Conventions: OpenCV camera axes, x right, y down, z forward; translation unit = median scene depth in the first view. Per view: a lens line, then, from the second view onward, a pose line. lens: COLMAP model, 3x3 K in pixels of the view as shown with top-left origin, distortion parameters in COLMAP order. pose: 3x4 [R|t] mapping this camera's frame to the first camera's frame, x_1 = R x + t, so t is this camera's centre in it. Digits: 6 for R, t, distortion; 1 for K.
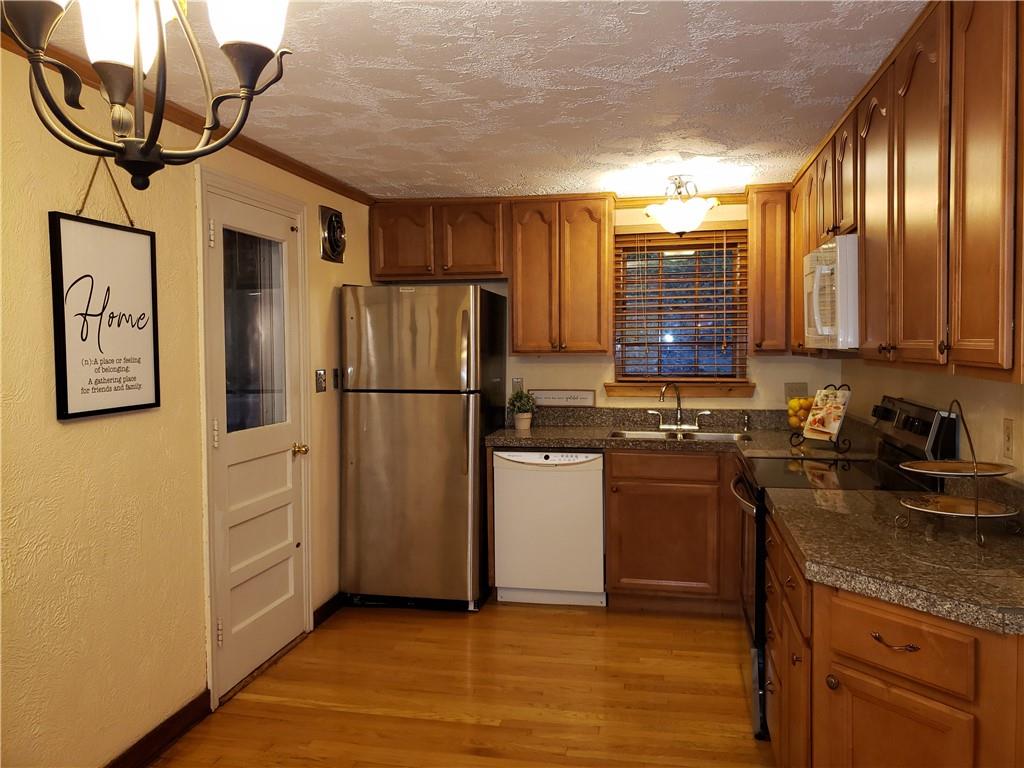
lens RADIAL K [[790.1, 0, 509.2], [0, 790.1, 362.9], [0, 0, 1]] dist [0.050931, 0.000864]
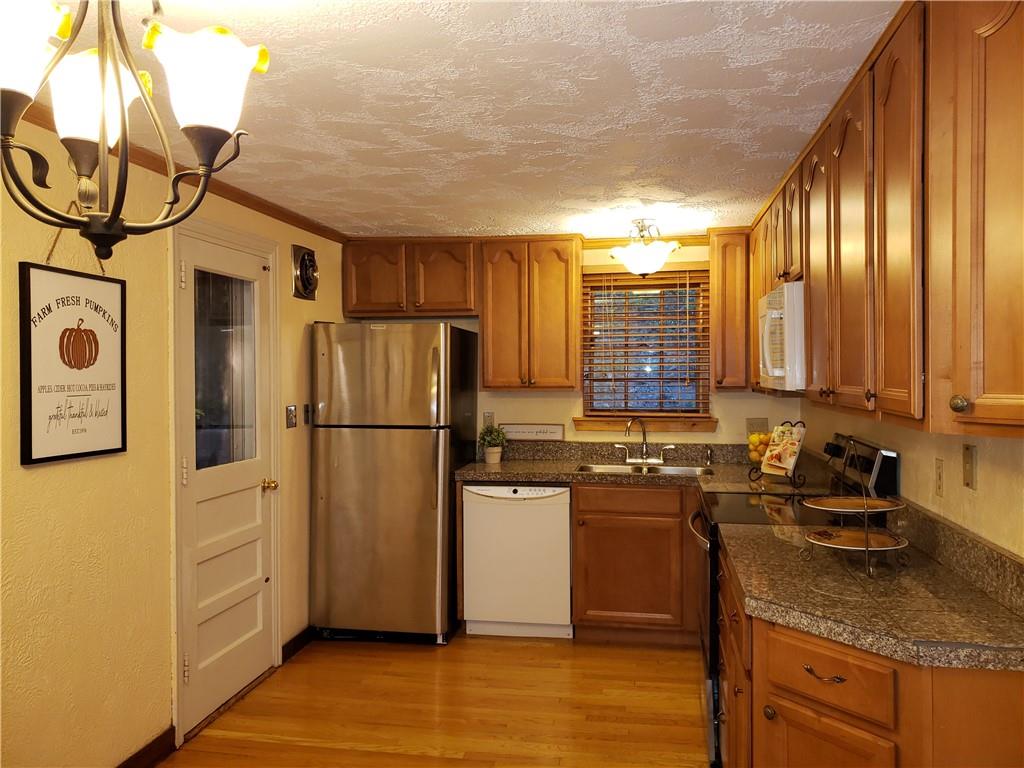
lens RADIAL K [[788.3, 0, 513.3], [0, 788.3, 373.5], [0, 0, 1]] dist [0.052983, -0.007435]
pose [[0.999552, 0.003107, 0.029776, 0.016622], [-0.002450, 0.999753, -0.022071, -0.011724], [-0.029837, 0.021988, 0.999313, -0.024591]]
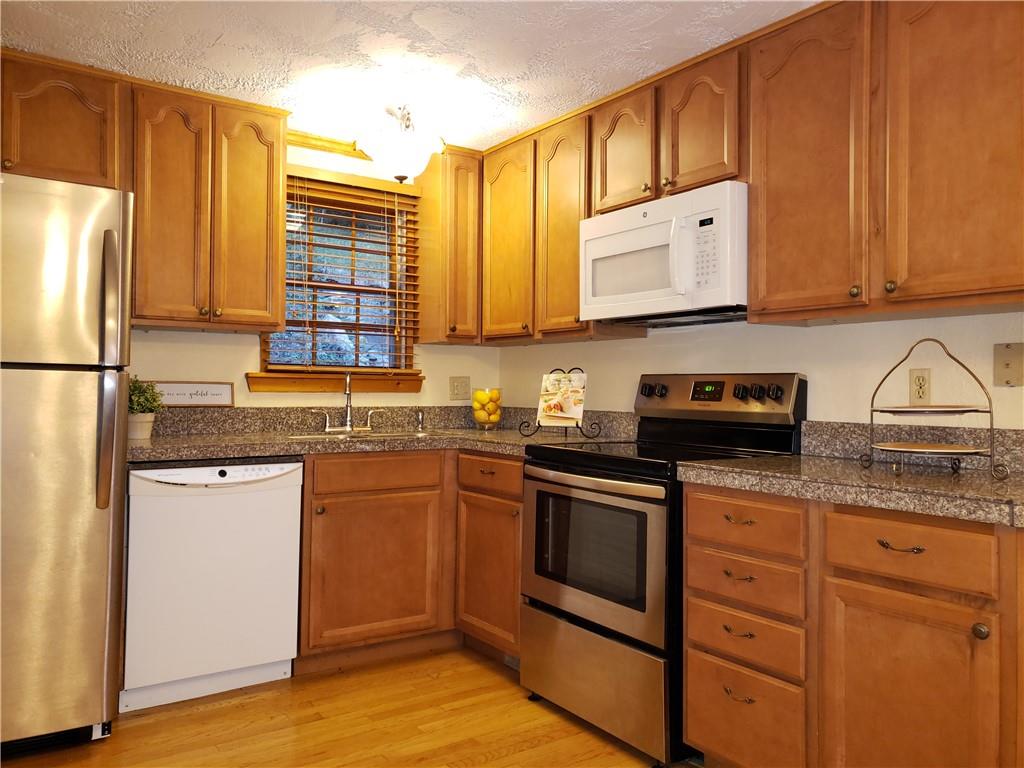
lens RADIAL K [[782.2, 0, 512.0], [0, 782.2, 384.0], [0, 0, 1]] dist [-0.009446, -0.005901]
pose [[0.691917, 0.018186, 0.721748, -0.299096], [0.004134, 0.999567, -0.029149, 0.074629], [-0.721965, 0.023152, 0.691542, 0.427391]]
